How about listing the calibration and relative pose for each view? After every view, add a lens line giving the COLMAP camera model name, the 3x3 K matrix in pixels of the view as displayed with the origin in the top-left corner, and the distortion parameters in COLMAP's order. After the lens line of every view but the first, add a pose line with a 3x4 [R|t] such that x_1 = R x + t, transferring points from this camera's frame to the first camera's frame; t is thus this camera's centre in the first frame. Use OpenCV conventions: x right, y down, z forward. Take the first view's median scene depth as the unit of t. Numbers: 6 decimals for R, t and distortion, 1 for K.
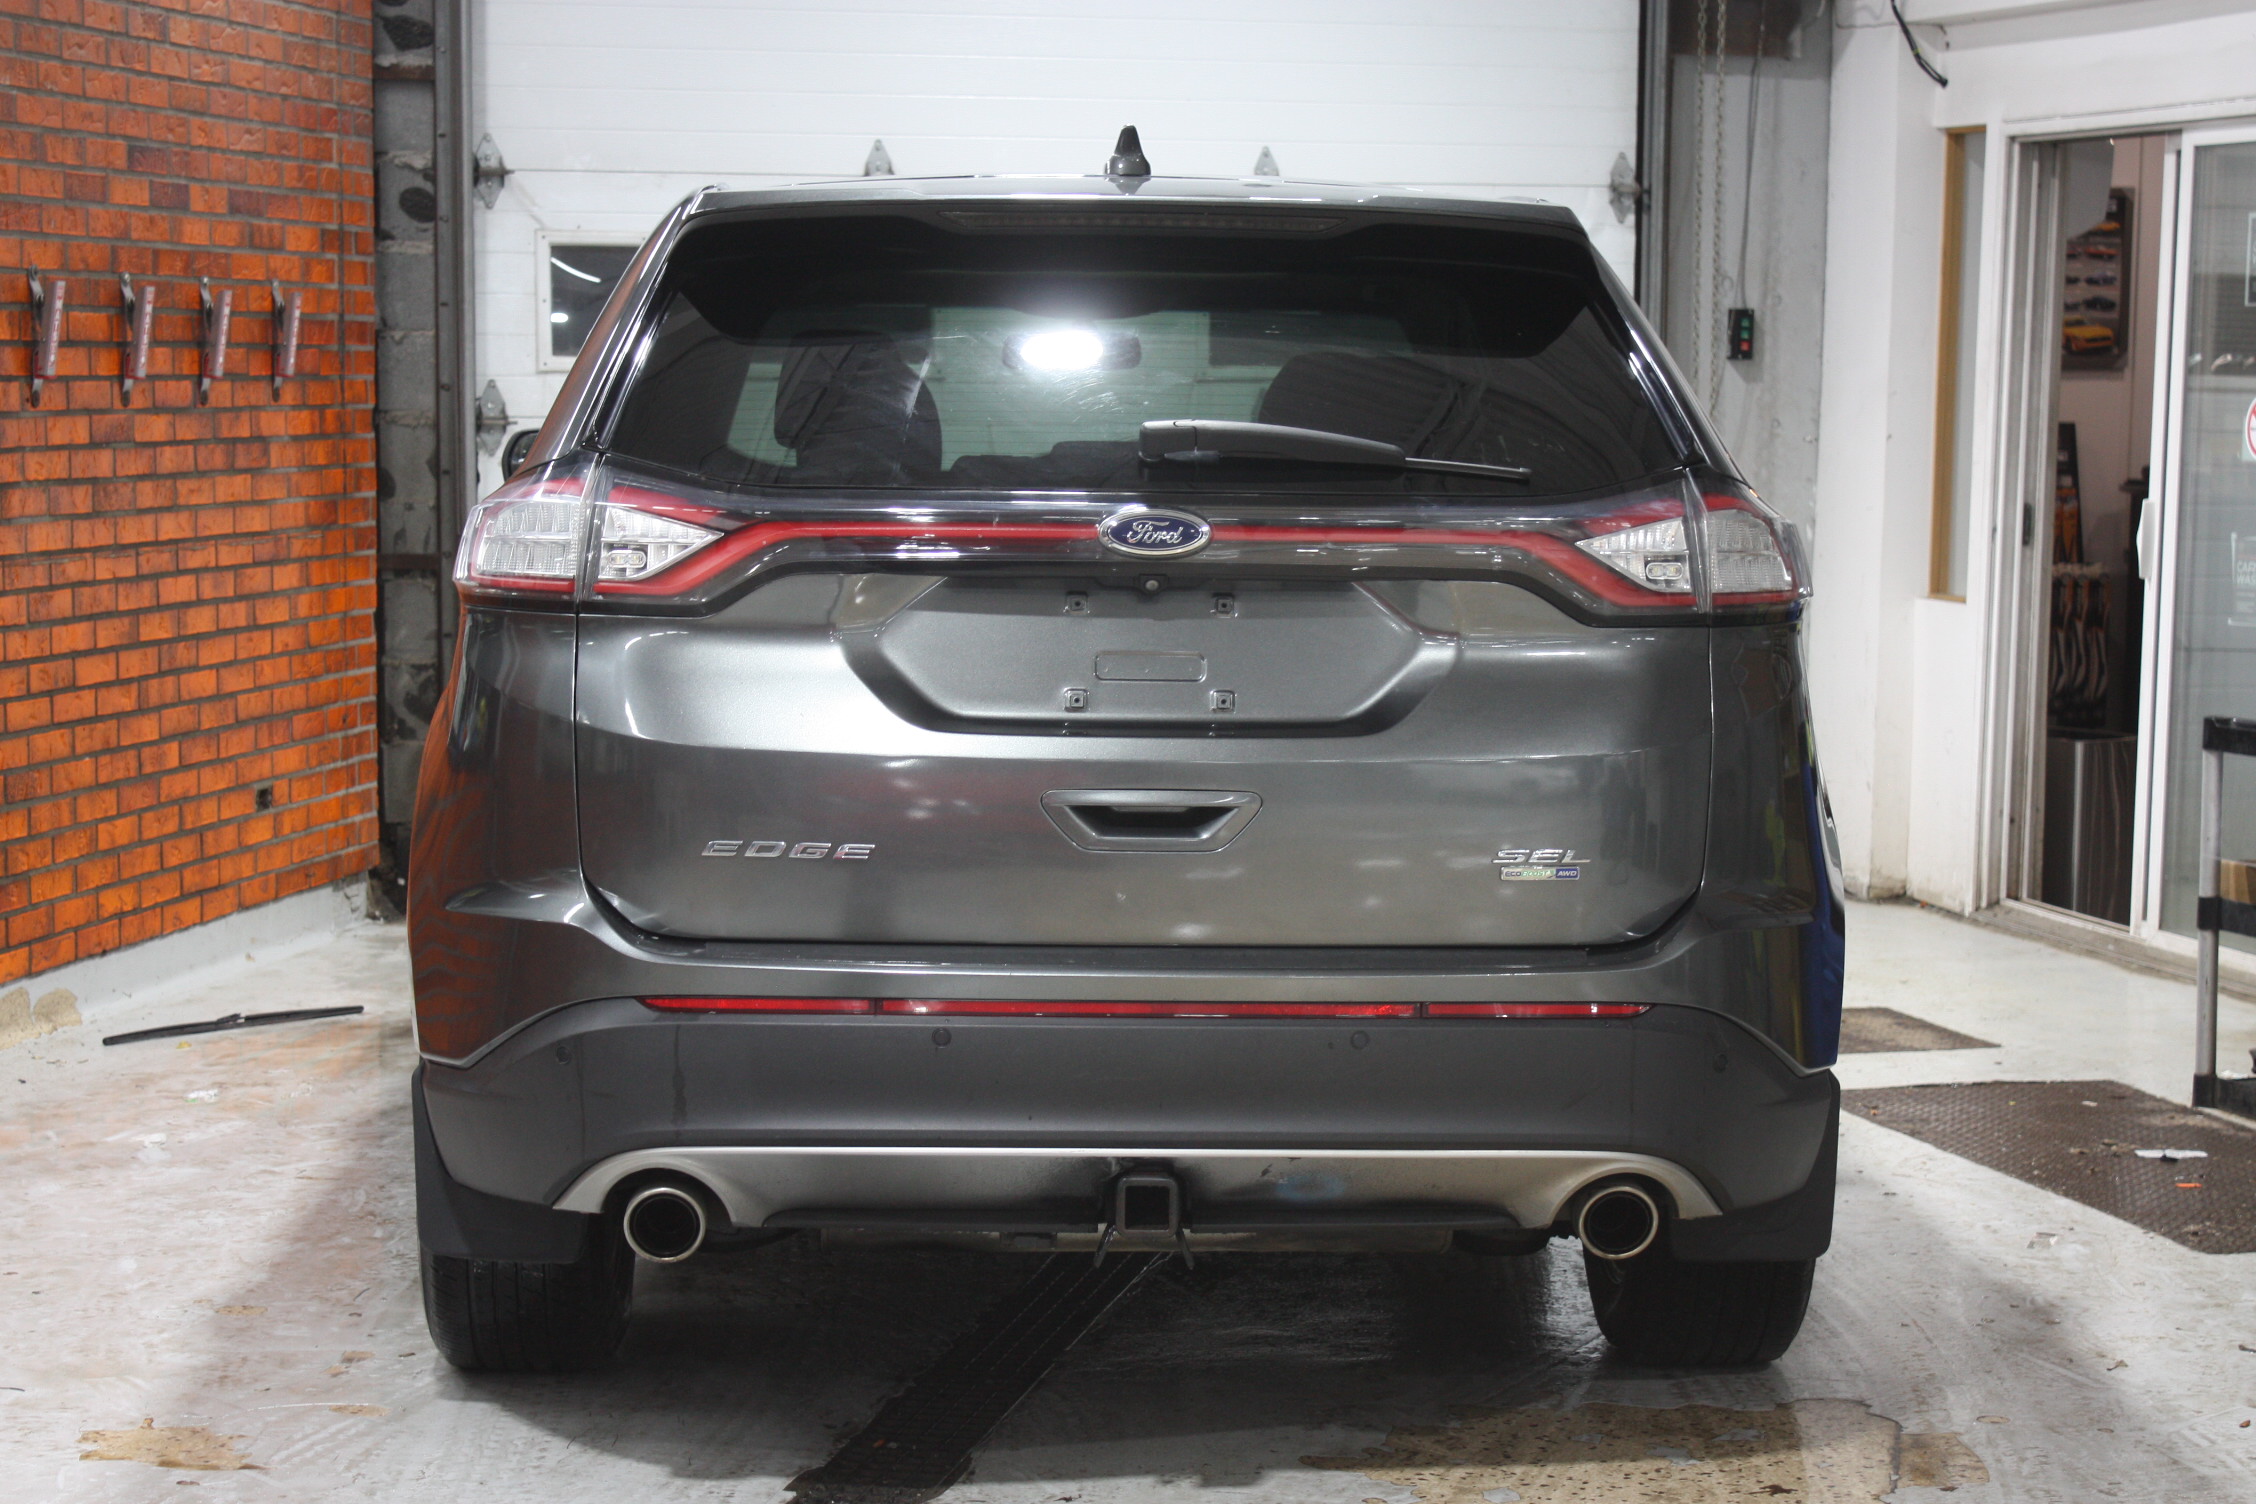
lens RADIAL K [[4686.4, 0, 1128.0], [0, 4686.4, 752.0], [0, 0, 1]] dist [-0.009985, 0.645199]
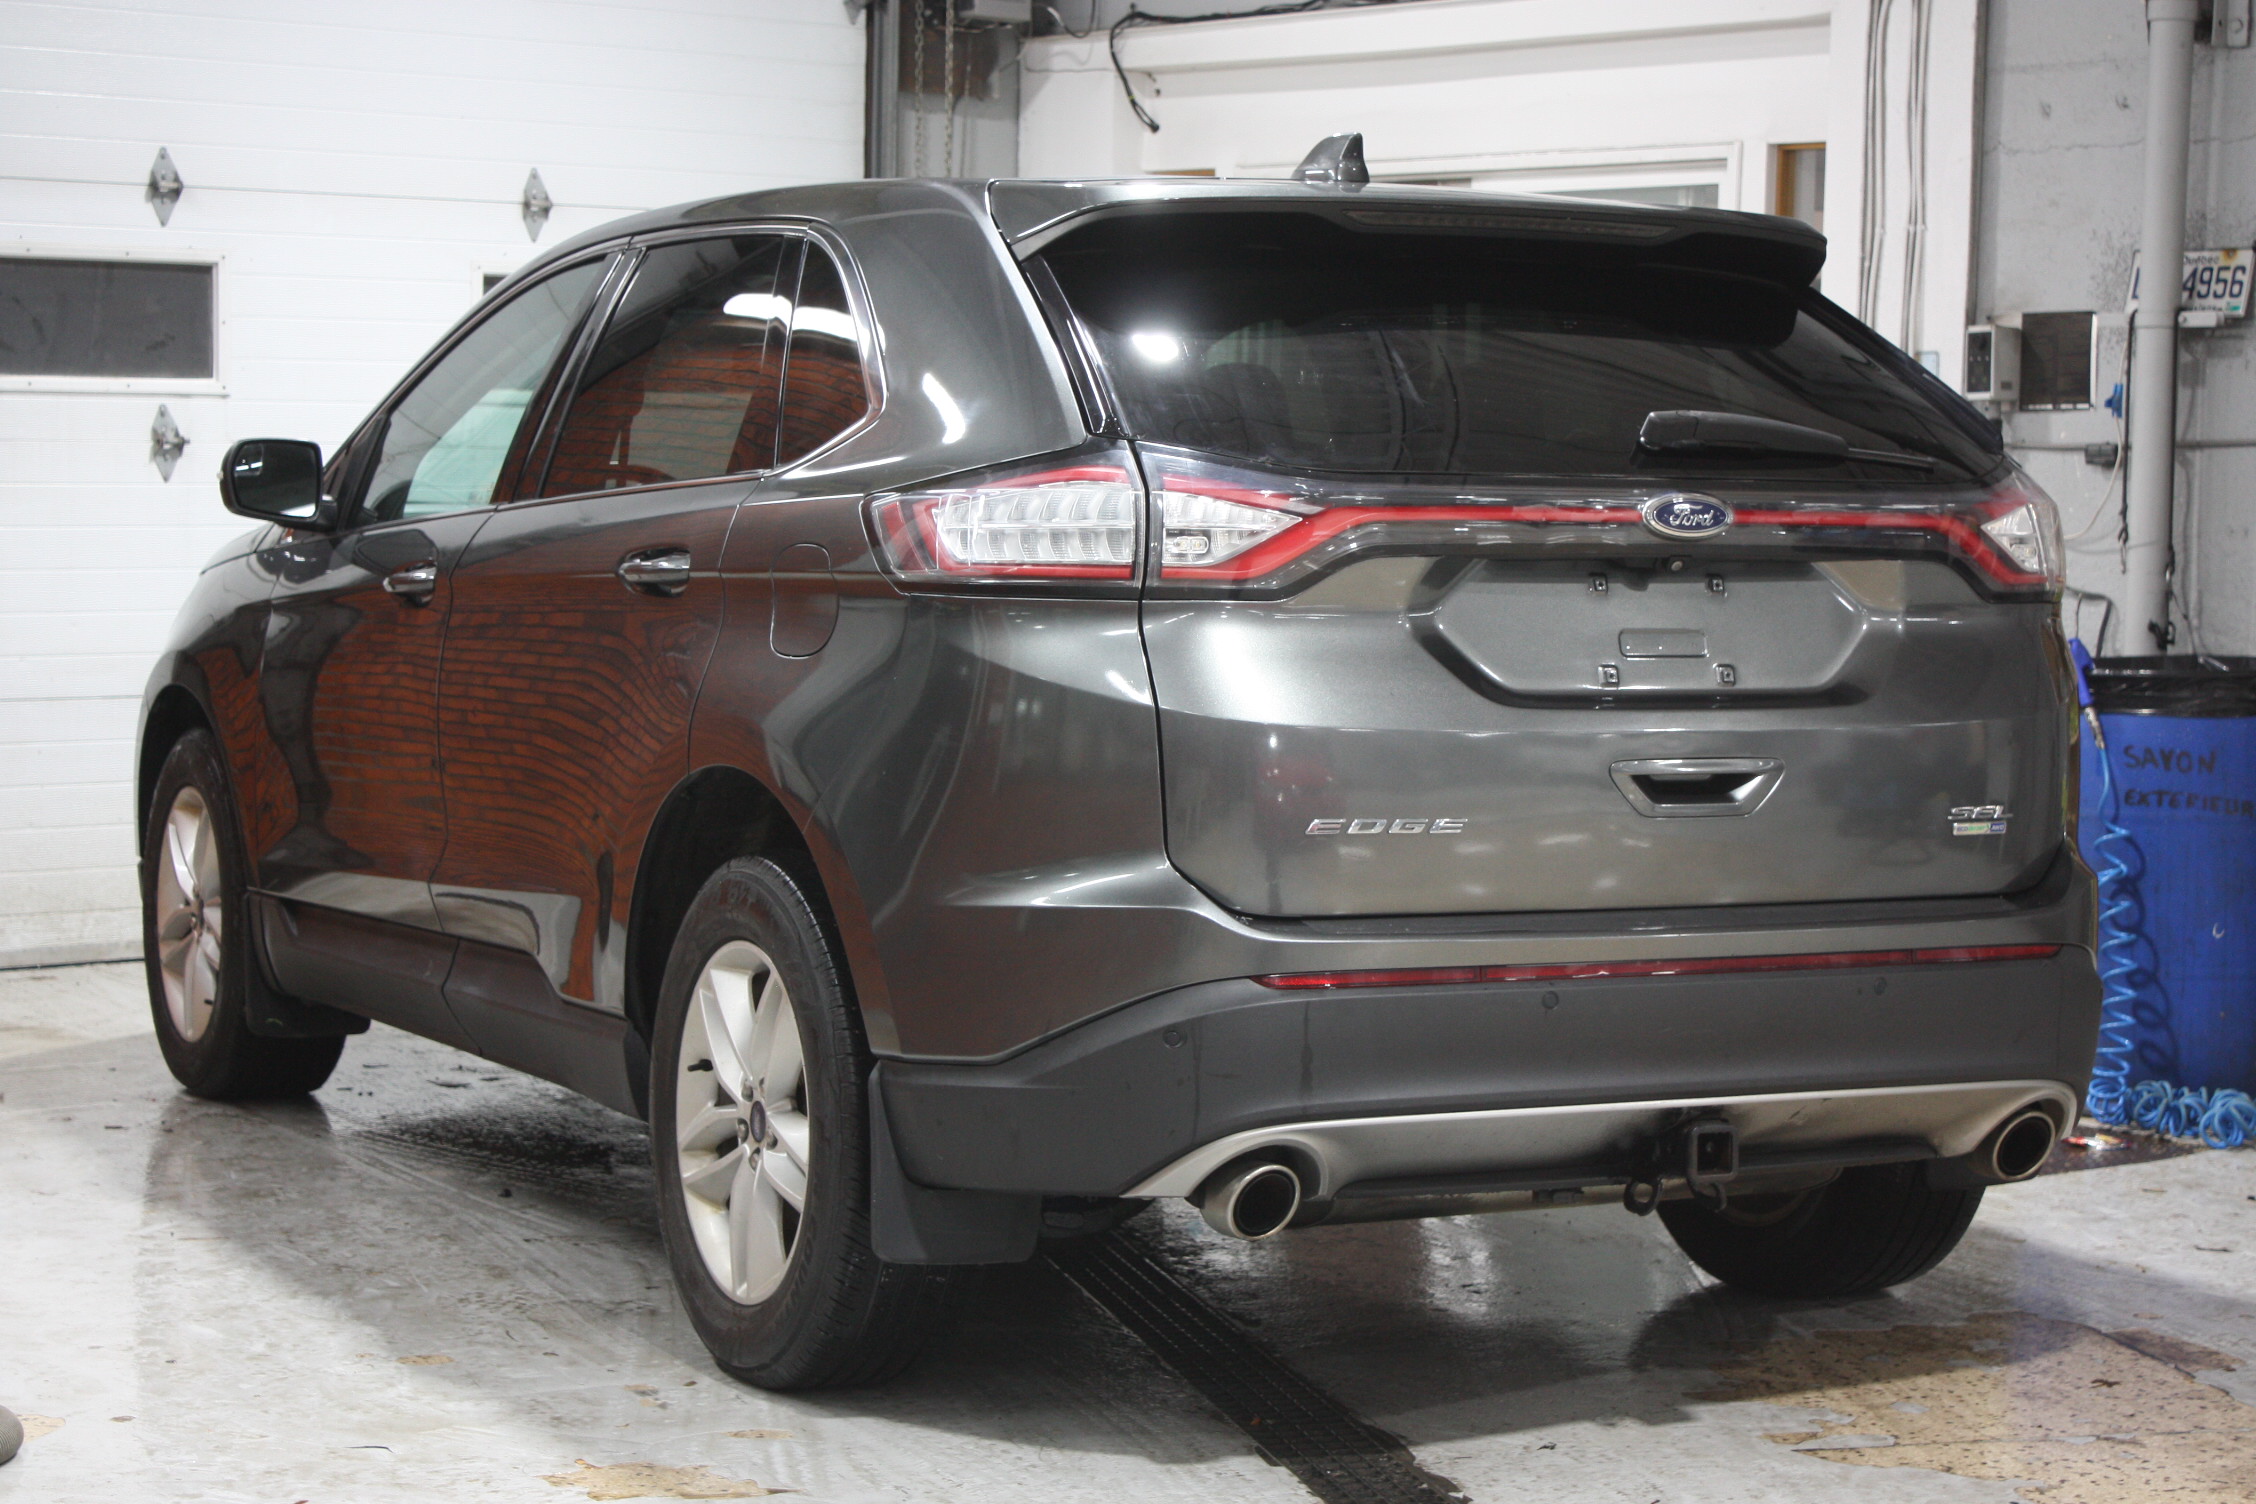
lens RADIAL K [[4816.0, 0, 1128.0], [0, 4816.0, 752.0], [0, 0, 1]] dist [0.053407, 0.215109]
pose [[0.897952, -0.023013, 0.439490, -0.563691], [0.030643, 0.999478, -0.010274, 0.013255], [-0.439024, 0.022693, 0.898189, 0.075551]]
